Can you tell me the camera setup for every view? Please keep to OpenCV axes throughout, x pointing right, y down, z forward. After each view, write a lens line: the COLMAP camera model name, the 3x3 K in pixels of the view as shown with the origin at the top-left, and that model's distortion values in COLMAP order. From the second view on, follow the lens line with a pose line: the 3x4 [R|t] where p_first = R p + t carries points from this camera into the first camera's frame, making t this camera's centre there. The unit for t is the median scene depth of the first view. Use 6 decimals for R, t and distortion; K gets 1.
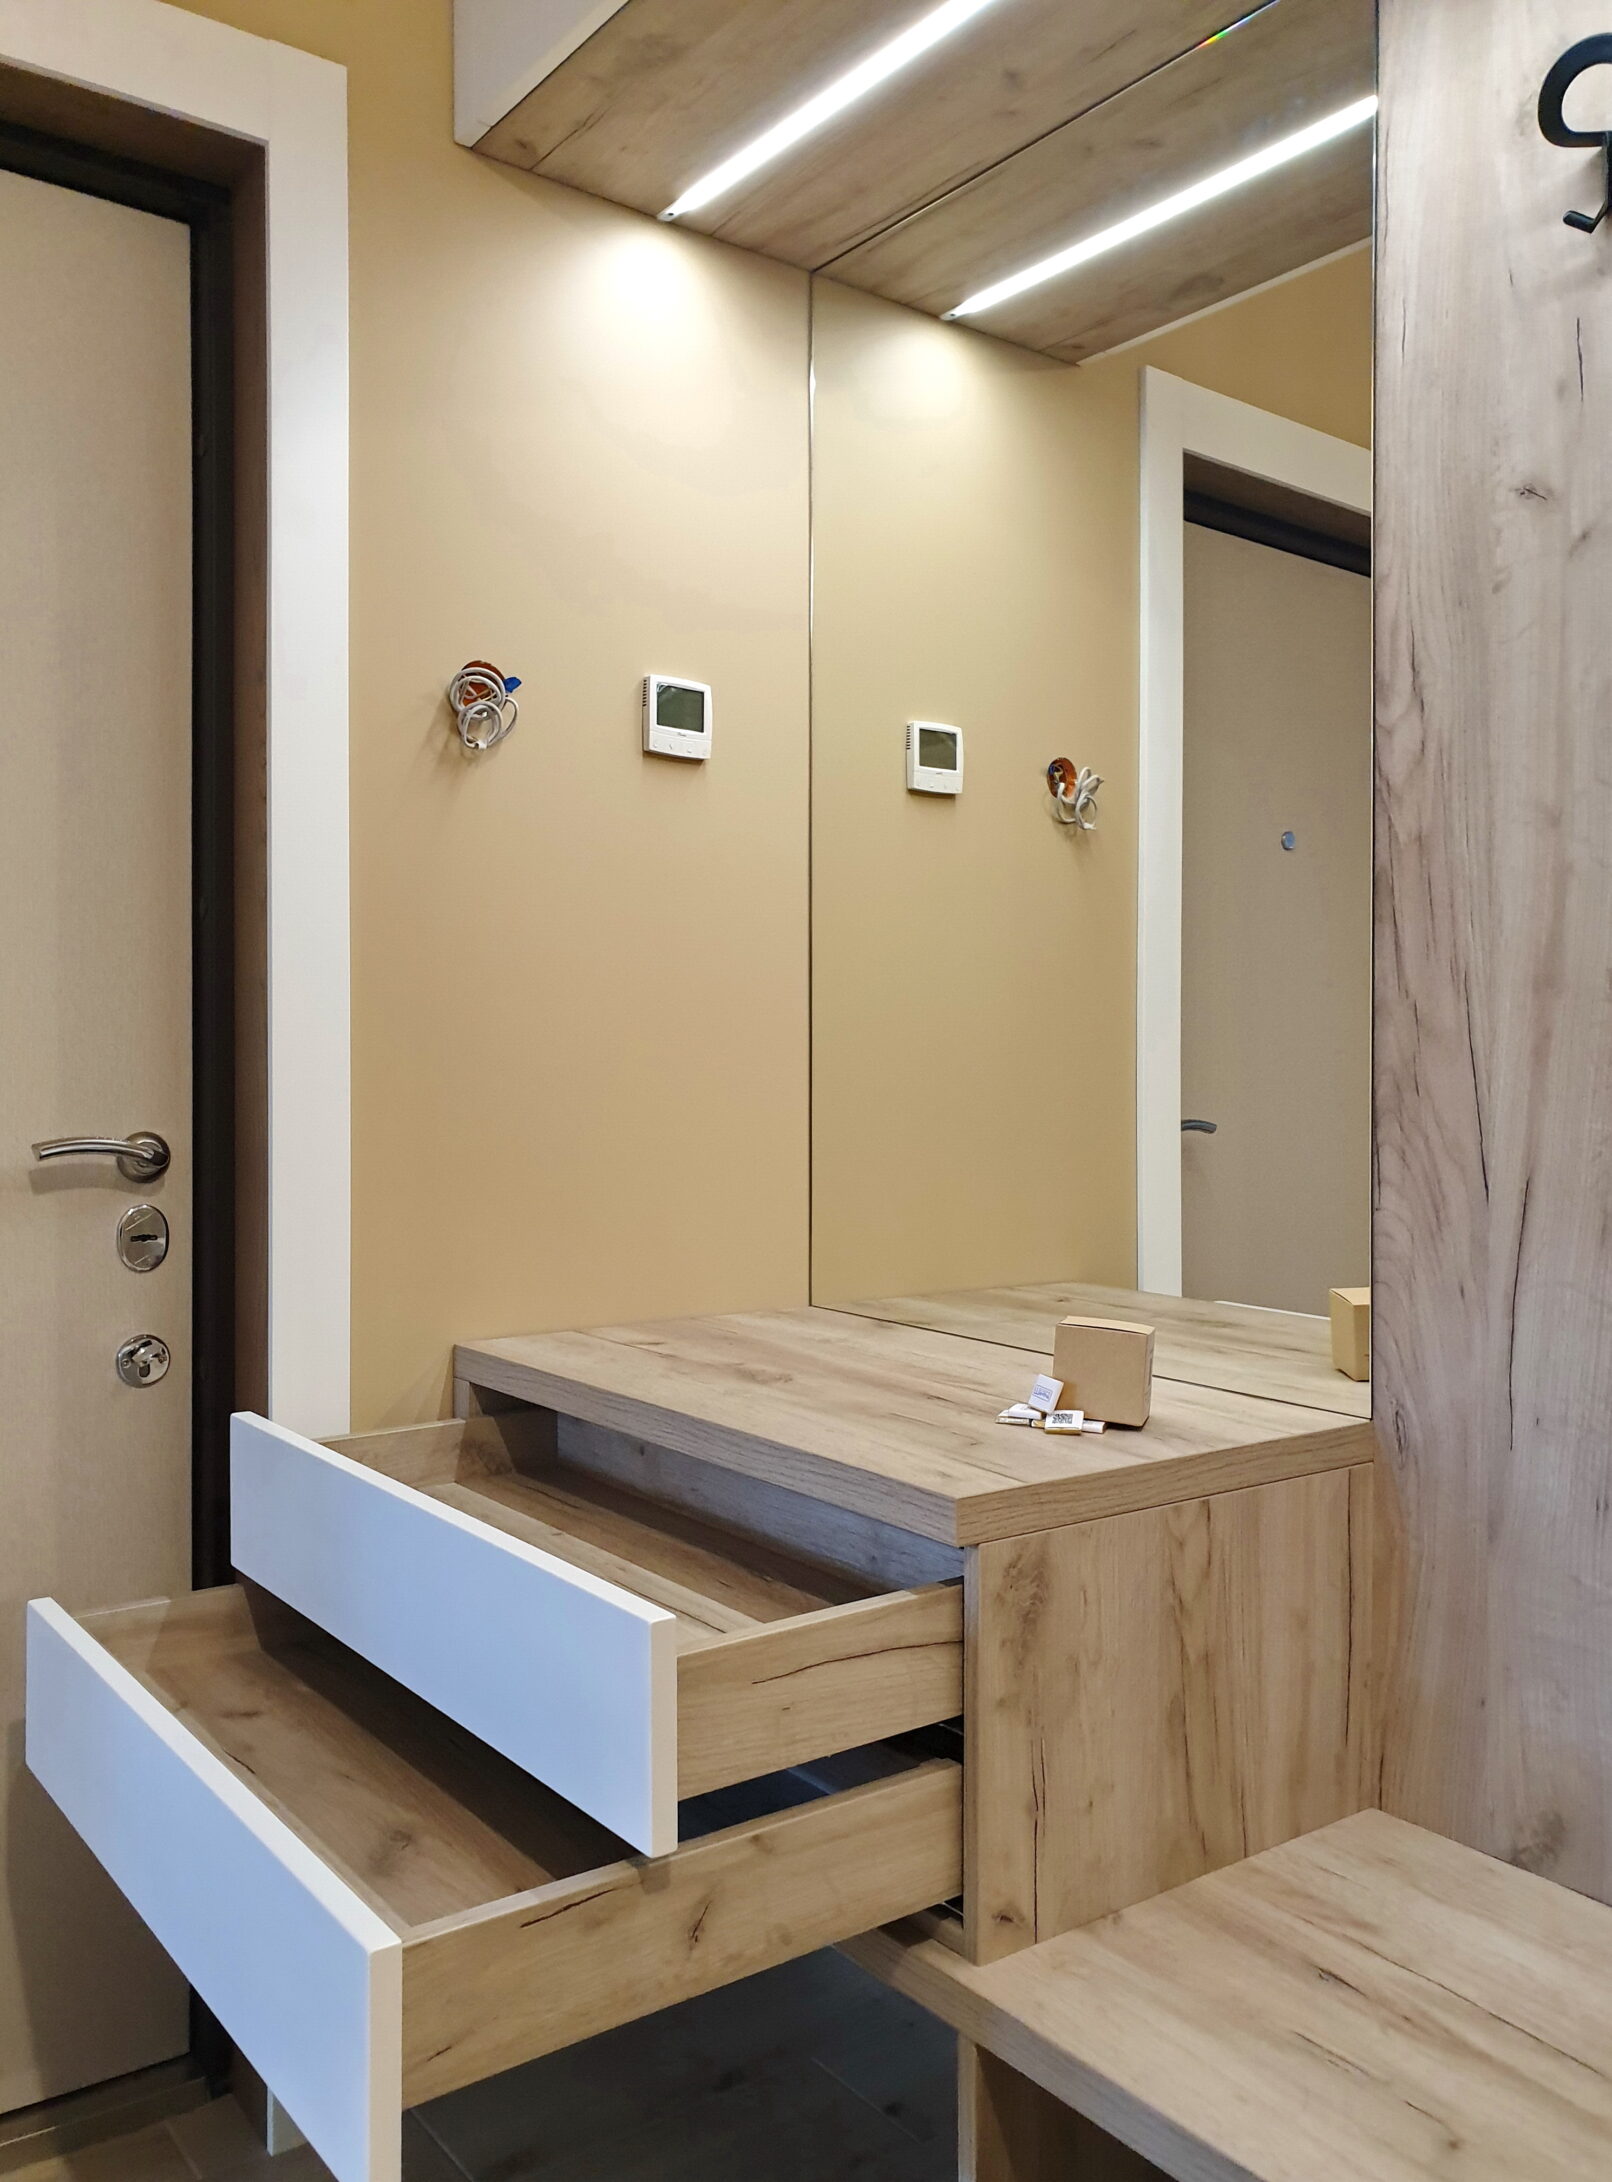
lens RADIAL K [[1785.5, 0, 839.8], [0, 1785.5, 1075.2], [0, 0, 1]] dist [-0.002976, -0.003042]
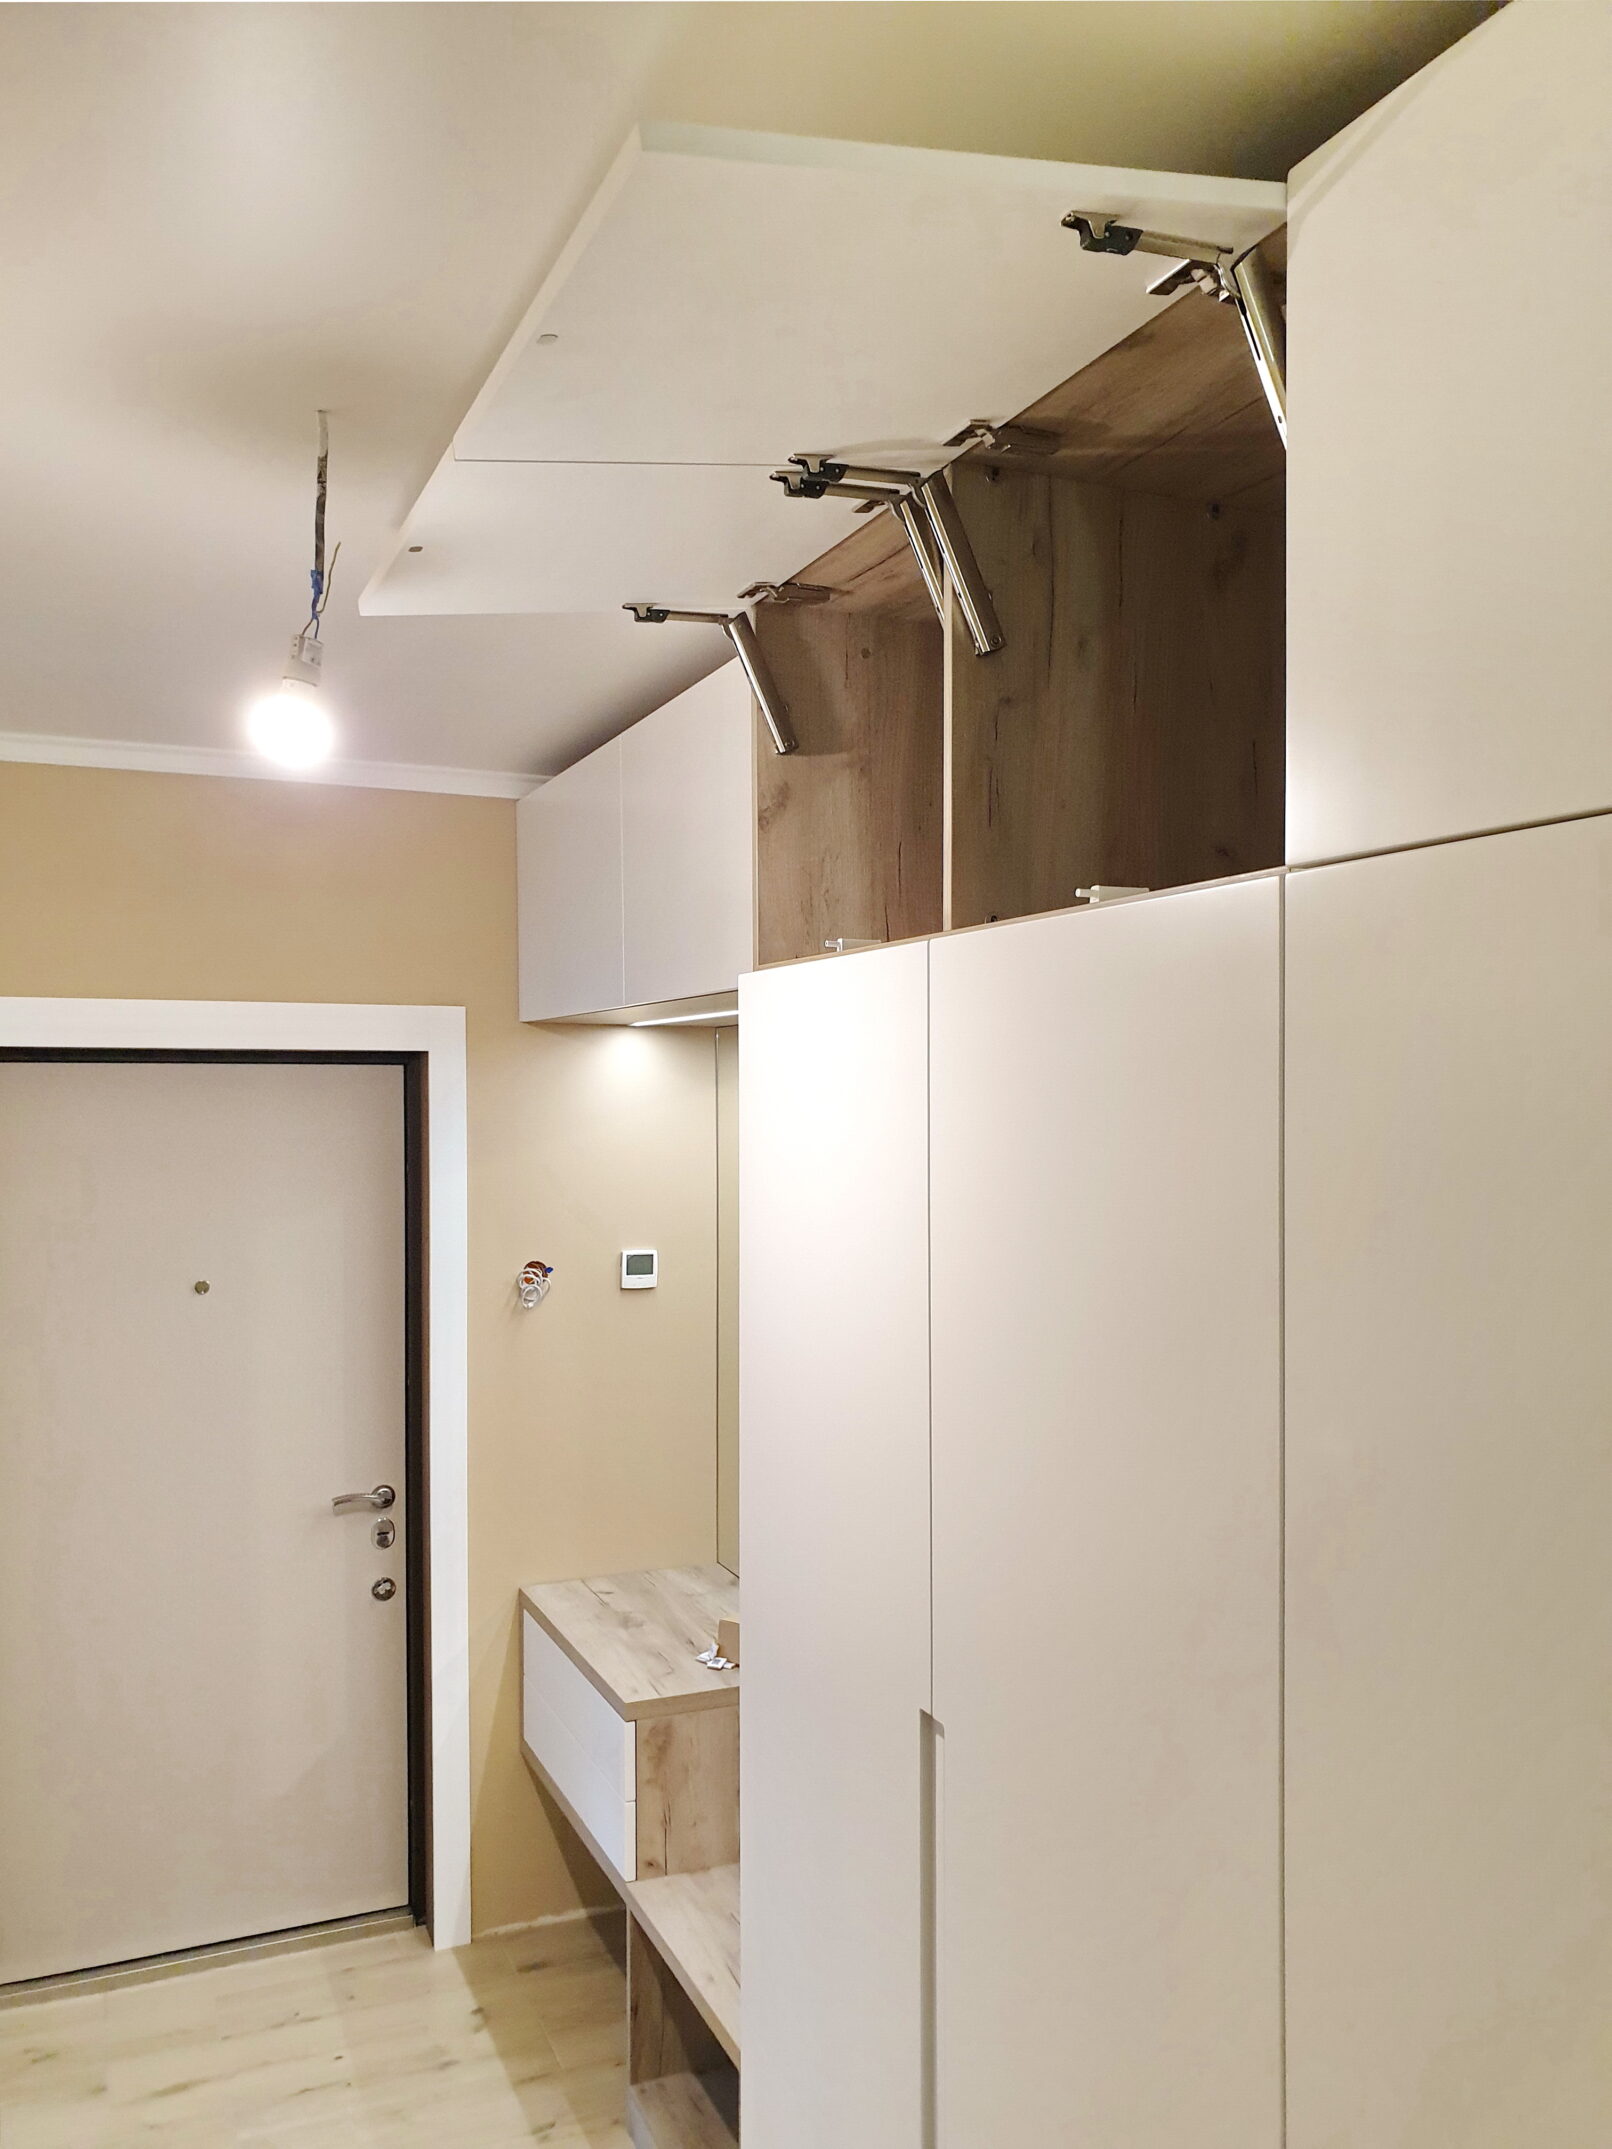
lens RADIAL K [[1758.5, 0, 801.3], [0, 1758.5, 1074.4], [0, 0, 1]] dist [-0.002976, -0.003042]
pose [[0.971265, -0.007170, -0.237892, 0.649675], [0.003893, 0.999891, -0.014245, -0.452996], [0.237968, 0.012909, 0.971187, -1.024335]]
